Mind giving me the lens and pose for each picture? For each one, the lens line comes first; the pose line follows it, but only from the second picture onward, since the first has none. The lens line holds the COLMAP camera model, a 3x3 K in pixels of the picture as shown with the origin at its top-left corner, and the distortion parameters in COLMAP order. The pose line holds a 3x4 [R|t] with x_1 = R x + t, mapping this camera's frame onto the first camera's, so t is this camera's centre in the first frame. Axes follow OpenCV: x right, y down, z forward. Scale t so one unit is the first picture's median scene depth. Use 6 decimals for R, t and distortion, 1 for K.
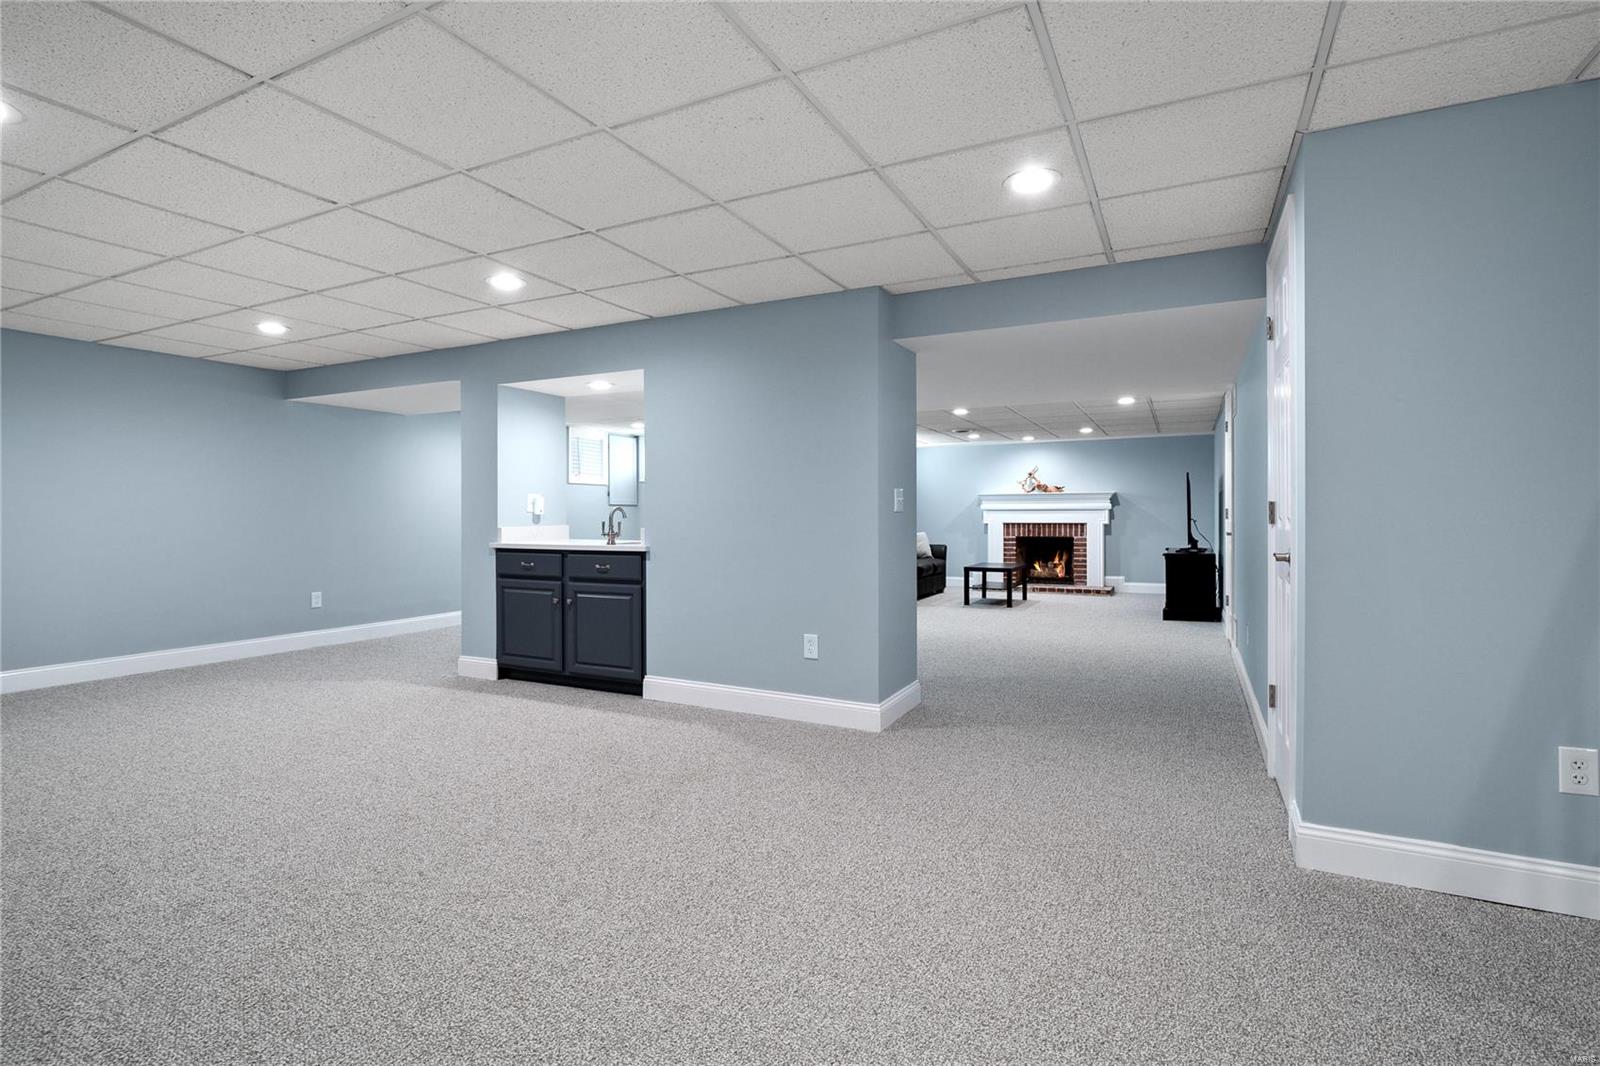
lens RADIAL K [[756.9, 0, 804.4], [0, 756.9, 523.5], [0, 0, 1]] dist [0.000257, 0.000033]
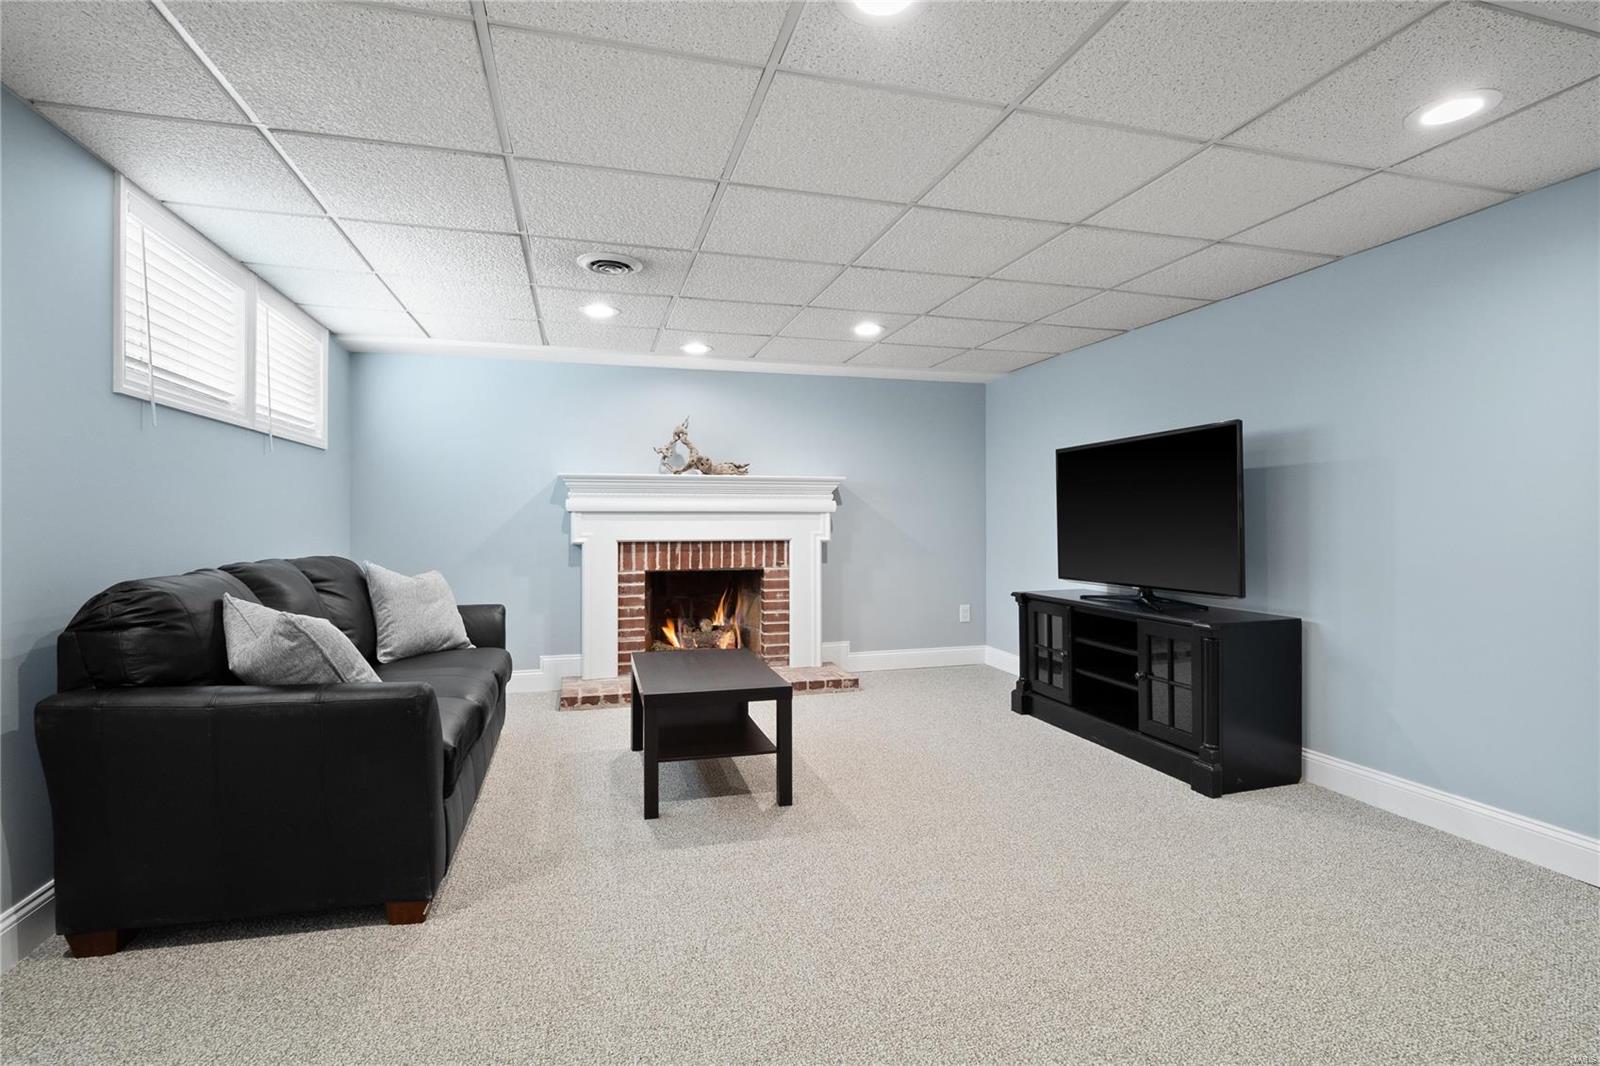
lens RADIAL K [[756.9, 0, 806.9], [0, 756.9, 522.4], [0, 0, 1]] dist [0.000257, 0.000033]
pose [[0.721480, 0.003555, 0.692426, 0.038946], [0.006160, 0.999914, -0.011552, -0.005956], [-0.692407, 0.012600, 0.721397, 0.619874]]
